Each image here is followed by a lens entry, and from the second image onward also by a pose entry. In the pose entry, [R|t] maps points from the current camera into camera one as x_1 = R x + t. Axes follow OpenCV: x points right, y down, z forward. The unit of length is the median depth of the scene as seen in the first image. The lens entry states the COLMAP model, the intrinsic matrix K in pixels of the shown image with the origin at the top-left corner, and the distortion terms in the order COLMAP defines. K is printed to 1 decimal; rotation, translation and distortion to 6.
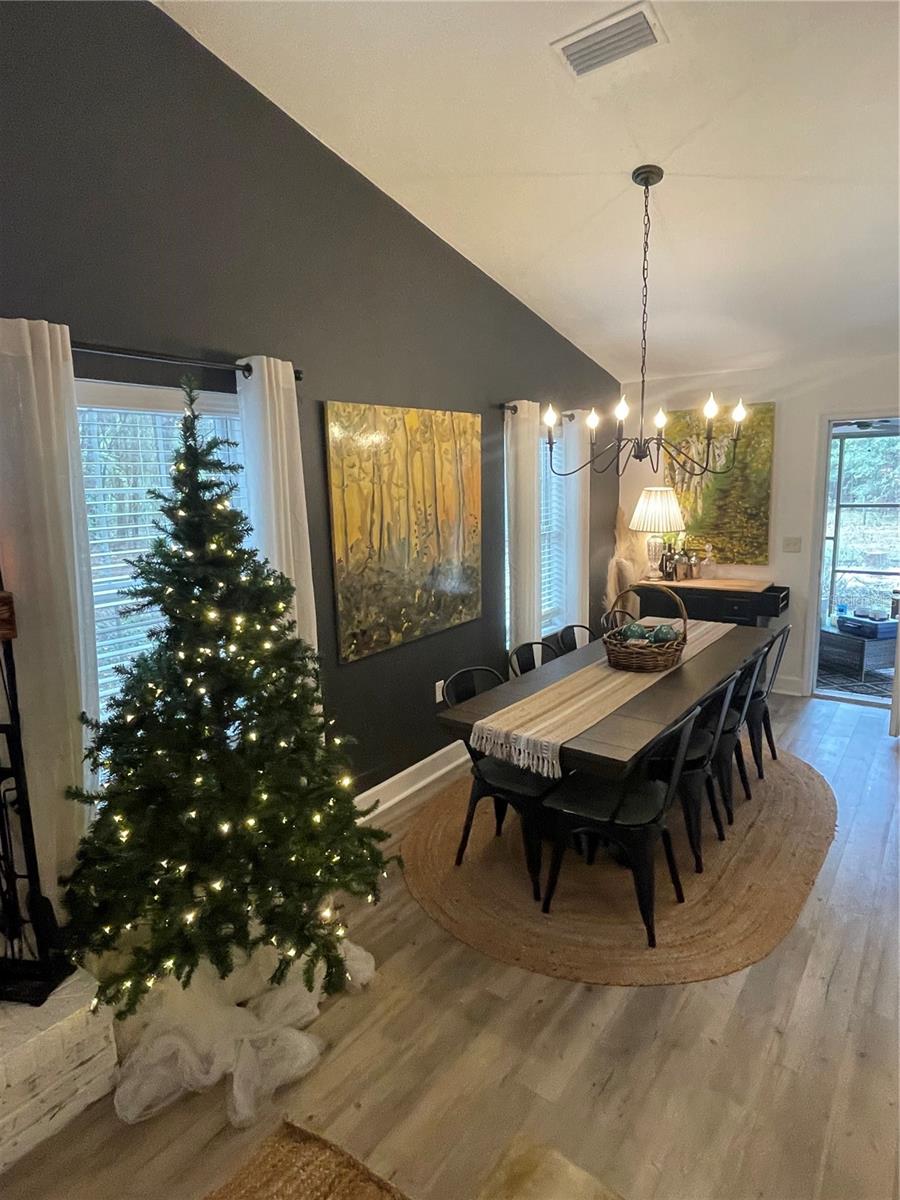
lens RADIAL K [[663.8, 0, 473.3], [0, 663.8, 596.9], [0, 0, 1]] dist [0.023444, 0.000037]
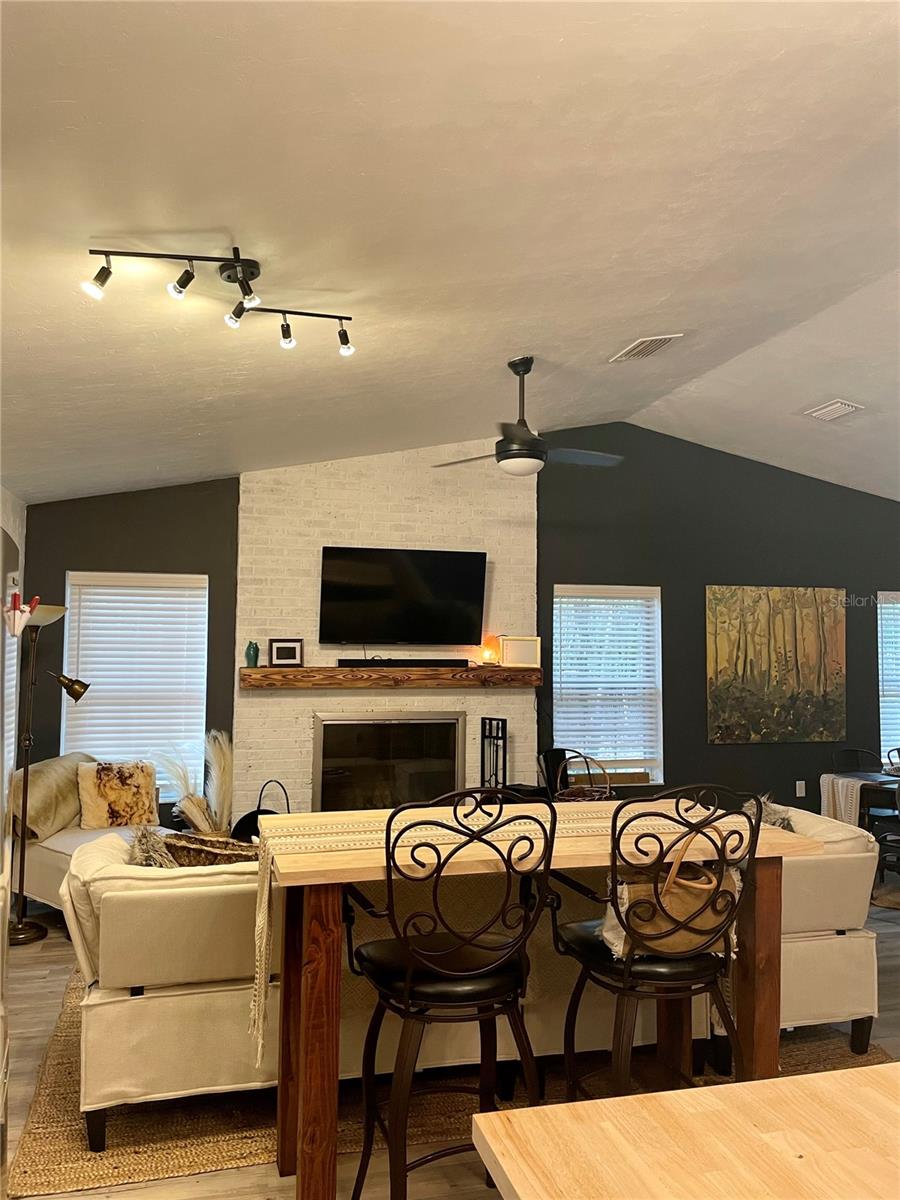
lens RADIAL K [[931.9, 0, 450.0], [0, 931.9, 600.0], [0, 0, 1]] dist [0.139739, -0.000585]
pose [[0.774934, 0.000494, -0.632042, 0.707900], [-0.139156, 0.975595, -0.169854, 0.221609], [0.616533, 0.219578, 0.756091, -1.108147]]
